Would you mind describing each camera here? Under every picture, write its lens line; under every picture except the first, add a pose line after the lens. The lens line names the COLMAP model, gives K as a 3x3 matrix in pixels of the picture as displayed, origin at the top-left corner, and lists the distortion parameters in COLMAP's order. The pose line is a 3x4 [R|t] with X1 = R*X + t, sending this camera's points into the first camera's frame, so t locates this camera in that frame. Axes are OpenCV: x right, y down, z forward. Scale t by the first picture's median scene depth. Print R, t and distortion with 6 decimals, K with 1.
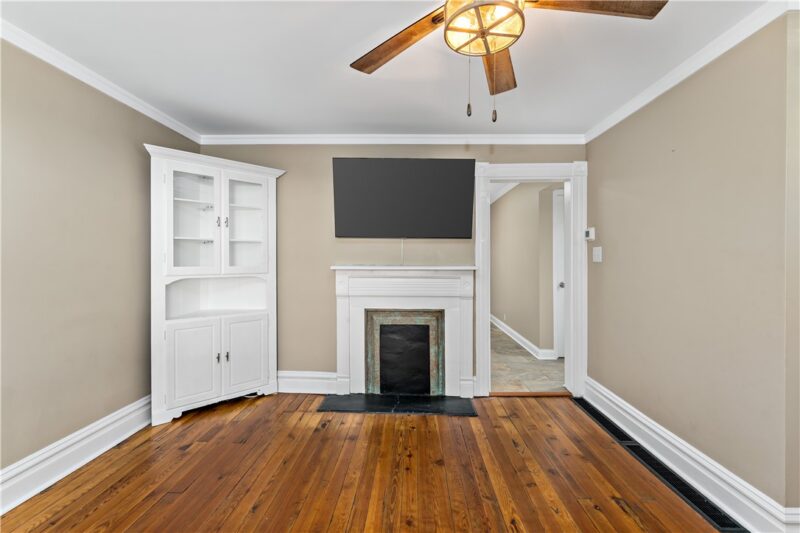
lens RADIAL K [[353.1, 0, 407.6], [0, 353.1, 251.9], [0, 0, 1]] dist [-0.003562, 0.000040]
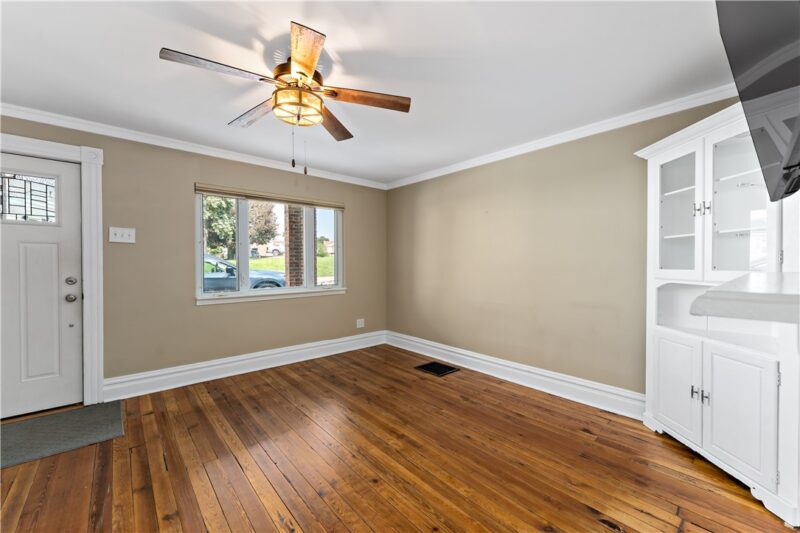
lens RADIAL K [[324.7, 0, 396.7], [0, 324.7, 264.0], [0, 0, 1]] dist [0.002644, -0.000895]
pose [[-0.743872, 0.001180, -0.668321, 0.369526], [0.014410, 0.999794, -0.014274, 0.024414], [0.668167, -0.020249, -0.743736, 1.010603]]
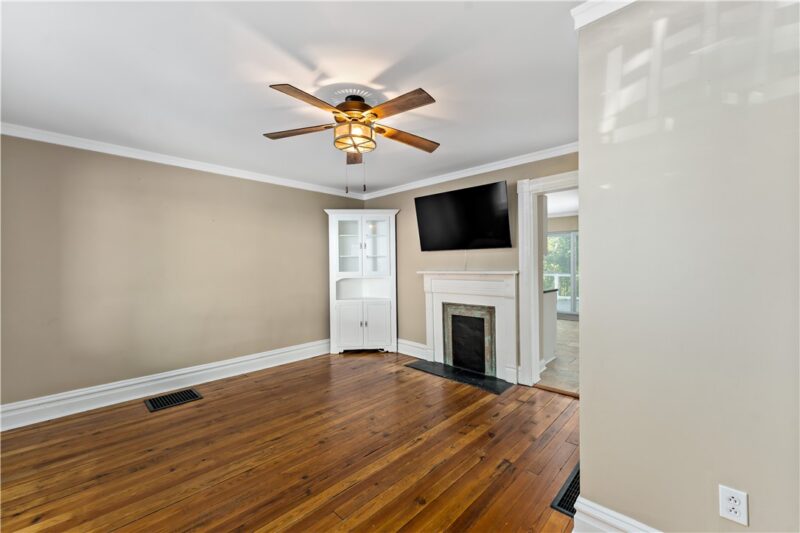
lens RADIAL K [[324.7, 0, 401.6], [0, 324.7, 258.1], [0, 0, 1]] dist [0.002644, -0.000895]
pose [[0.736389, -0.030604, -0.675866, 0.655120], [0.032519, 0.999423, -0.009824, -0.003782], [0.675776, -0.014744, 0.736959, -0.041922]]
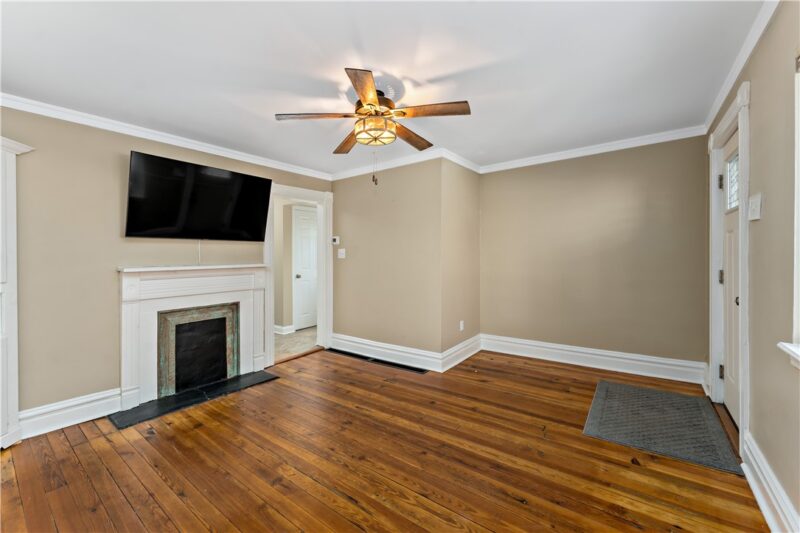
lens RADIAL K [[324.7, 0, 397.4], [0, 324.7, 250.9], [0, 0, 1]] dist [0.002644, -0.000895]
pose [[0.588262, 0.000725, 0.808670, -0.475187], [0.000727, 0.999999, -0.001425, -0.002693], [-0.808670, 0.001426, 0.588261, -0.057577]]
